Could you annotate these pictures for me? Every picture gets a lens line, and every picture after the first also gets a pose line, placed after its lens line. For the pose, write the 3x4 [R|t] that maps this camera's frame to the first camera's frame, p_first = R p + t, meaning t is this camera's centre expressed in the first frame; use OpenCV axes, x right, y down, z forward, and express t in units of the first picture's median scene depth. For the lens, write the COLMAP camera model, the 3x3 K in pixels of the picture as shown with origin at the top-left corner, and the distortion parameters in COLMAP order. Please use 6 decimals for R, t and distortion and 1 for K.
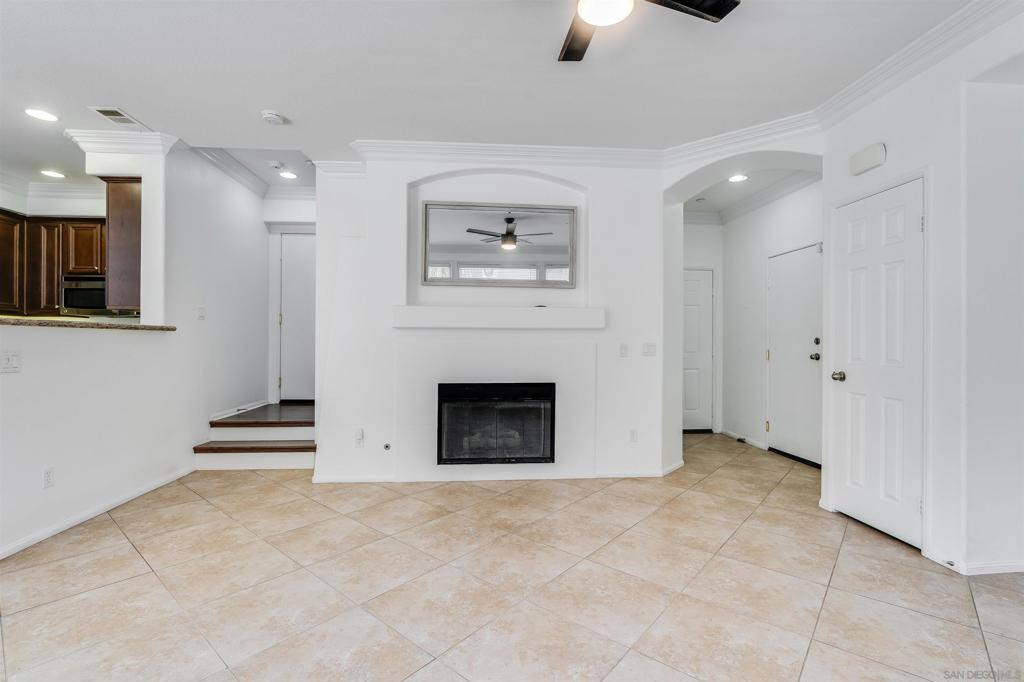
lens RADIAL K [[464.5, 0, 505.2], [0, 464.5, 342.5], [0, 0, 1]] dist [-0.004444, 0.000135]
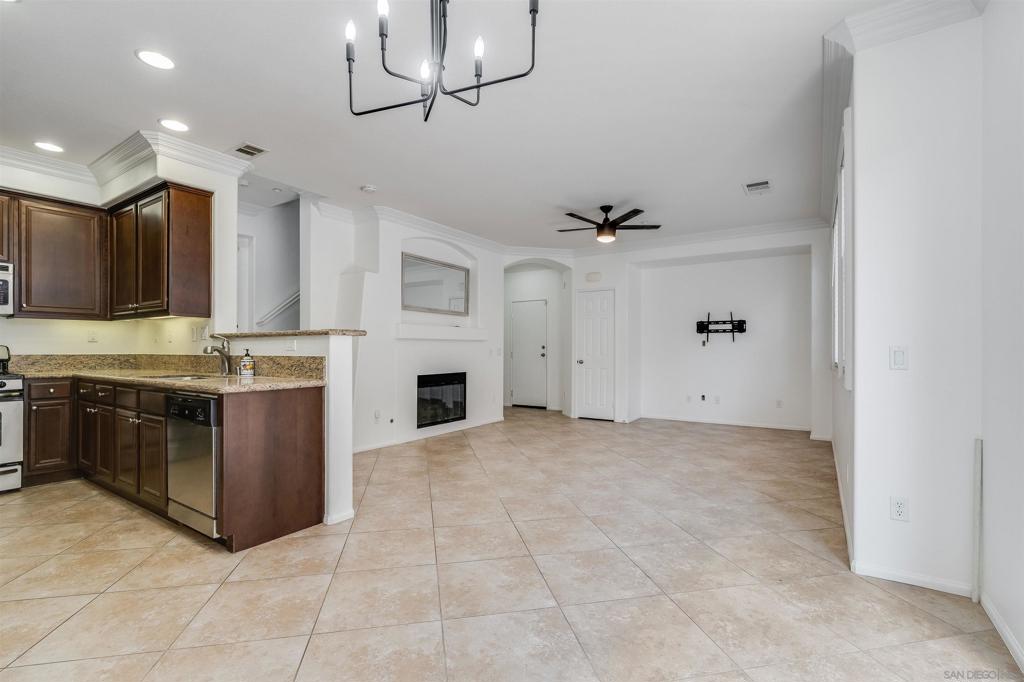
lens RADIAL K [[464.5, 0, 510.2], [0, 464.5, 346.1], [0, 0, 1]] dist [-0.004444, 0.000135]
pose [[0.616885, 0.000272, 0.787054, -1.164255], [0.002979, 0.999992, -0.002681, -0.002998], [-0.787048, 0.003998, 0.616879, -0.176875]]
